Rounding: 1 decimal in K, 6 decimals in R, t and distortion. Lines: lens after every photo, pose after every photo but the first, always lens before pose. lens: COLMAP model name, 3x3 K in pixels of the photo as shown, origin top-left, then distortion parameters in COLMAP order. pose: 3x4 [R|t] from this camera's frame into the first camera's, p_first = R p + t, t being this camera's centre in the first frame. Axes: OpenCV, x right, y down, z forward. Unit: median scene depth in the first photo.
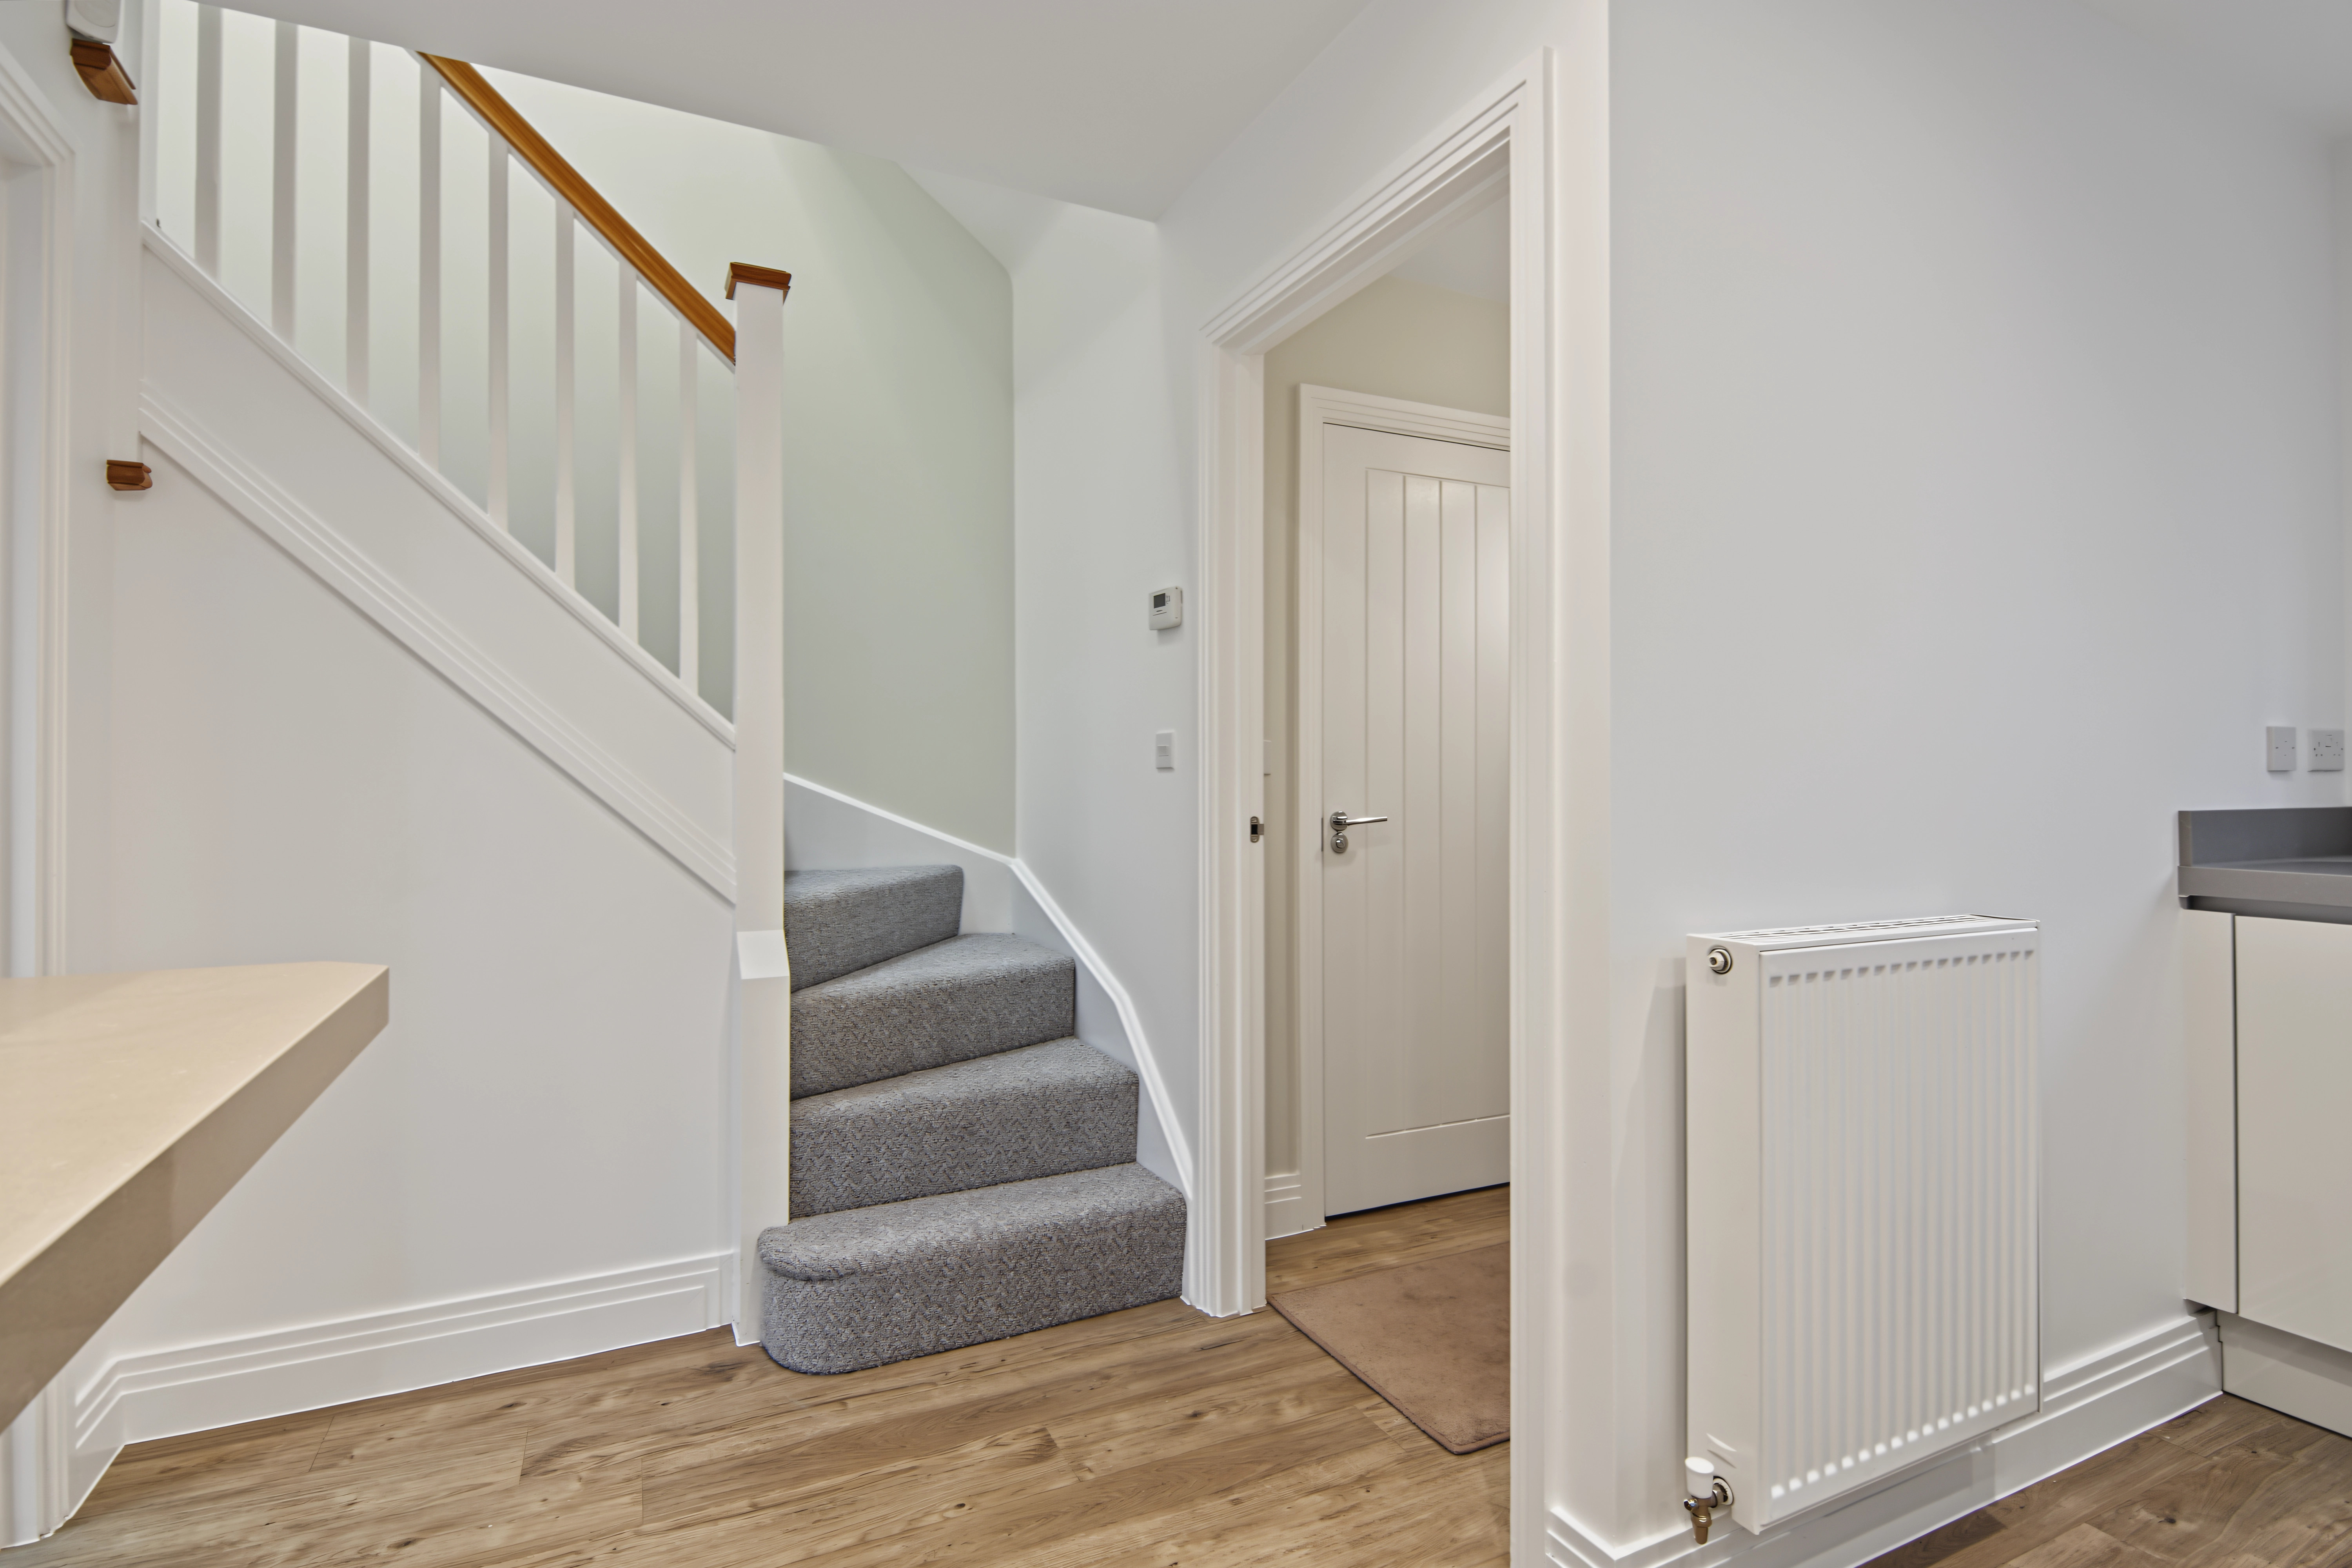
lens RADIAL K [[1145.7, 0, 1174.7], [0, 1145.7, 764.2], [0, 0, 1]] dist [0.003105, -0.007480]
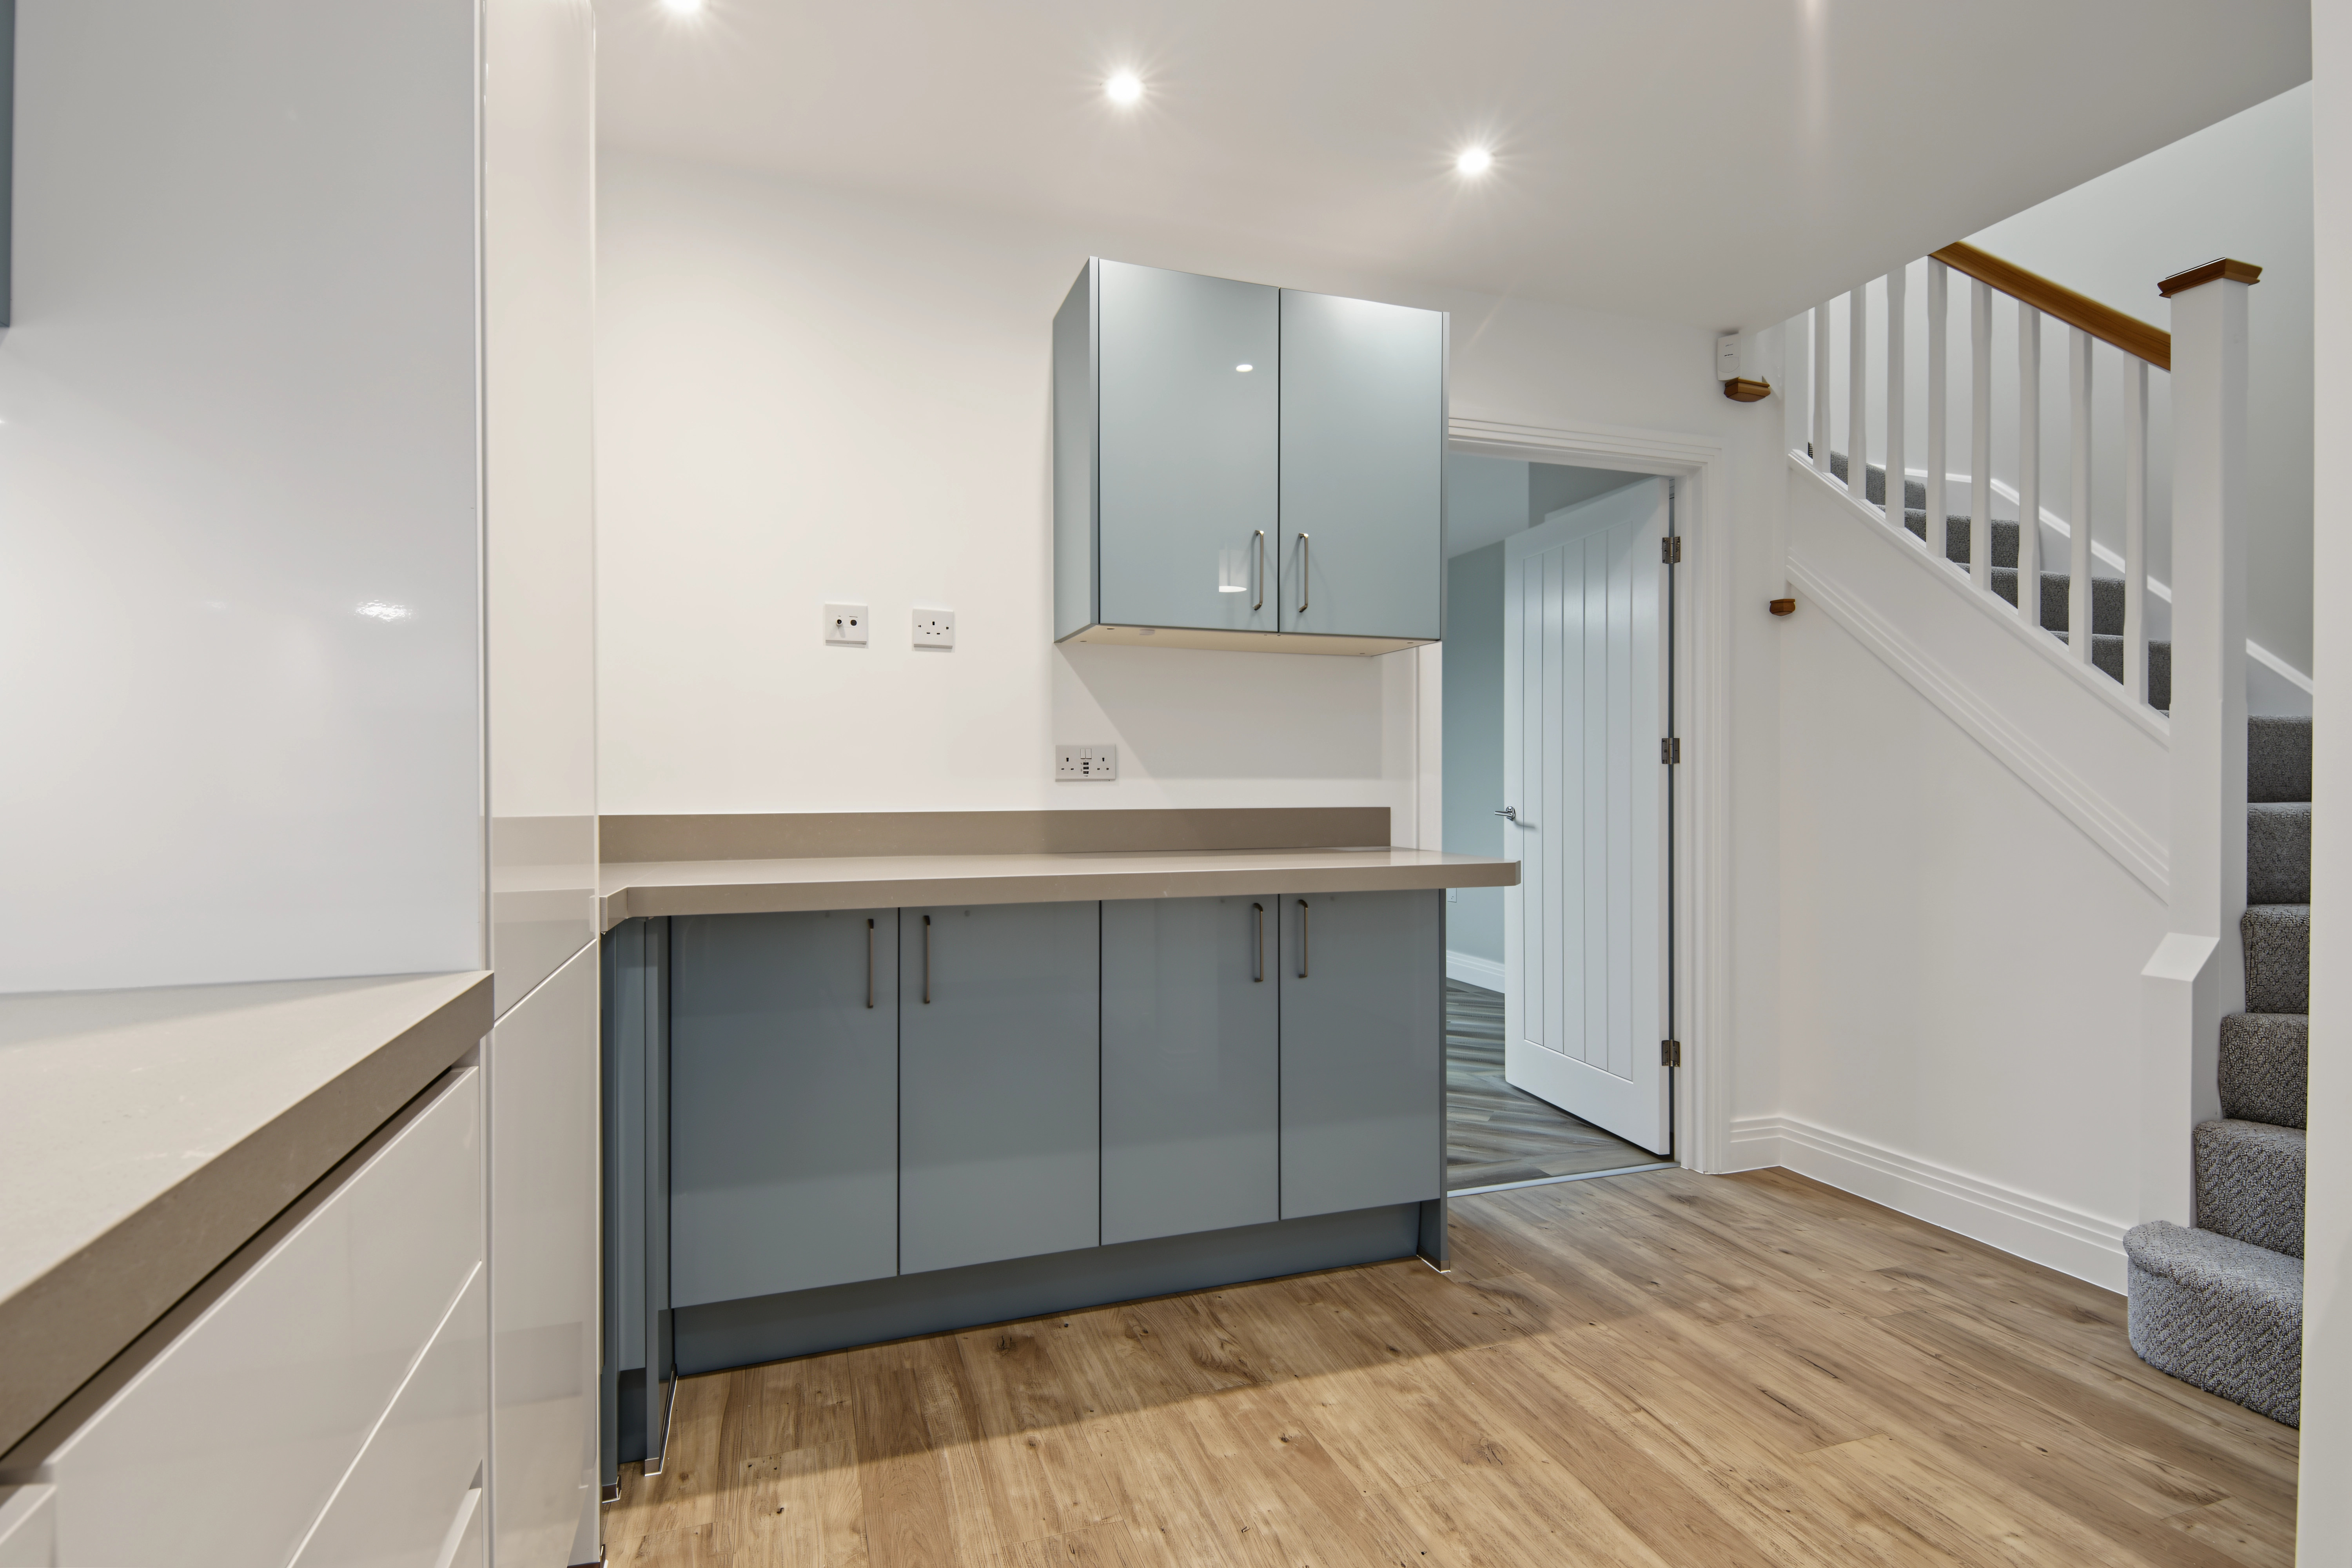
lens RADIAL K [[1145.7, 0, 1178.5], [0, 1145.7, 788.0], [0, 0, 1]] dist [0.003105, -0.007480]
pose [[-0.120651, 0.001377, -0.992694, 0.888517], [0.005587, 0.999984, 0.000708, 0.014504], [0.992679, -0.005461, -0.120657, 0.291567]]
